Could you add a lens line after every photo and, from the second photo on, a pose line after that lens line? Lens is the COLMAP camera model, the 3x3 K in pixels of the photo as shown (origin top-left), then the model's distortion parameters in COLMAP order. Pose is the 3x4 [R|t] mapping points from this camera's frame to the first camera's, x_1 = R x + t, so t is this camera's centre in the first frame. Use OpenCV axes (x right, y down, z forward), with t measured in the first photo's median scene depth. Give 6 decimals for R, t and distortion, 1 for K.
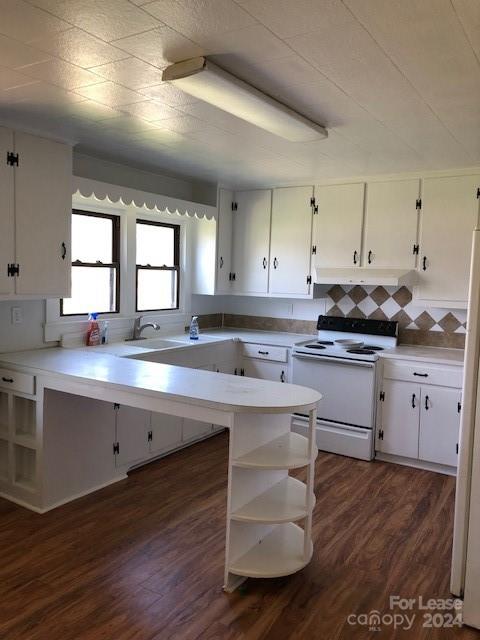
lens RADIAL K [[527.8, 0, 240.0], [0, 527.8, 320.0], [0, 0, 1]] dist [0.007042, -0.005239]
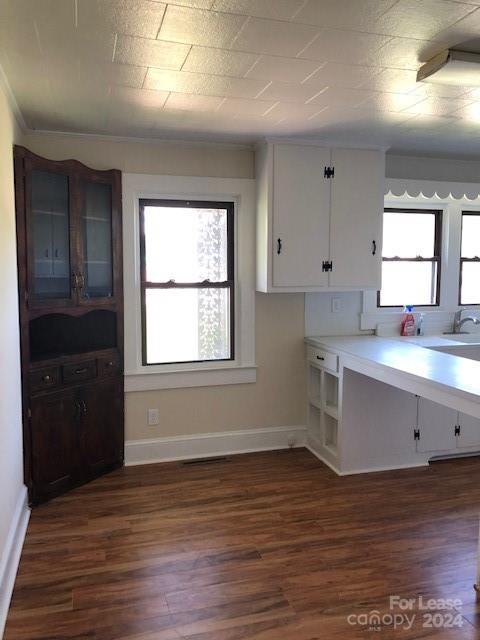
lens RADIAL K [[524.9, 0, 230.6], [0, 524.9, 319.1], [0, 0, 1]] dist [0.023625, 0.012441]
pose [[0.747361, 0.035330, -0.663478, 0.170414], [-0.034654, 0.999299, 0.014177, 0.013481], [0.663514, 0.012397, 0.748061, -0.023221]]
